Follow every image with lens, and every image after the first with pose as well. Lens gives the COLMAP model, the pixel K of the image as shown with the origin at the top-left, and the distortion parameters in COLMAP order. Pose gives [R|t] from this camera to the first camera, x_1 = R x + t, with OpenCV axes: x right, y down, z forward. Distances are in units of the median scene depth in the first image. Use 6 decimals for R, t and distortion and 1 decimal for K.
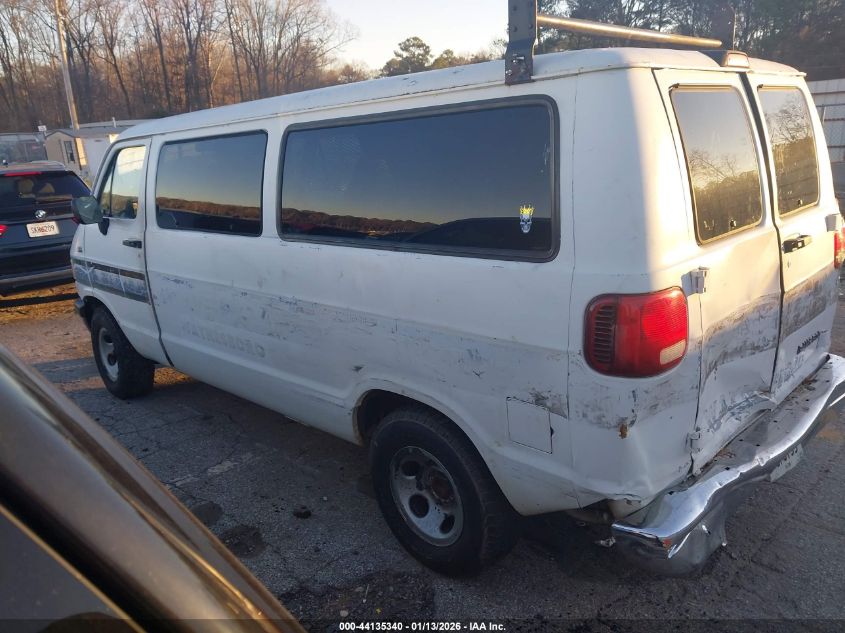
lens RADIAL K [[667.4, 0, 422.5], [0, 667.4, 316.5], [0, 0, 1]] dist [0.006482, 0.002330]
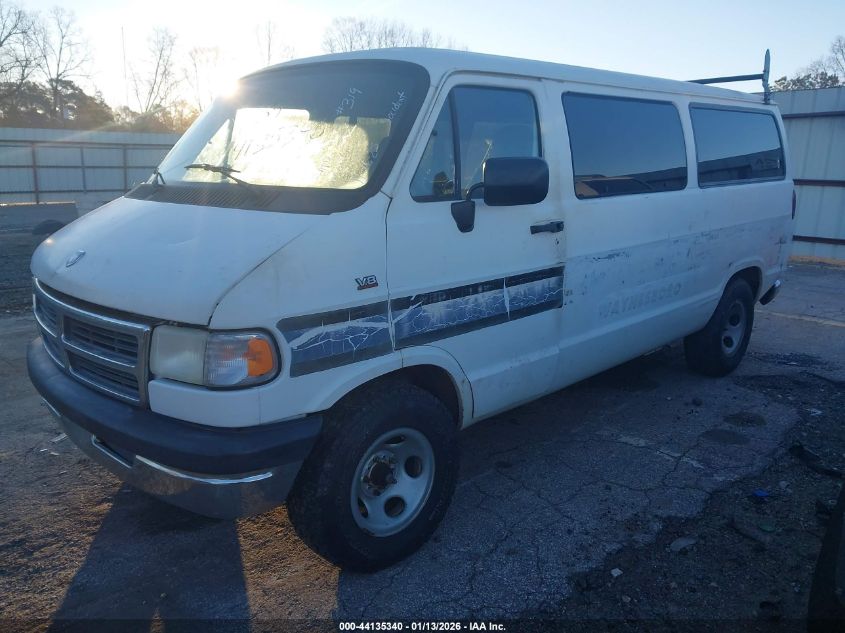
lens RADIAL K [[667.4, 0, 422.5], [0, 667.4, 316.5], [0, 0, 1]] dist [0.006482, 0.002330]
pose [[0.013008, -0.174416, 0.984586, -1.340388], [0.255508, 0.952559, 0.165367, -0.200013], [-0.966719, 0.249419, 0.056956, 1.307529]]
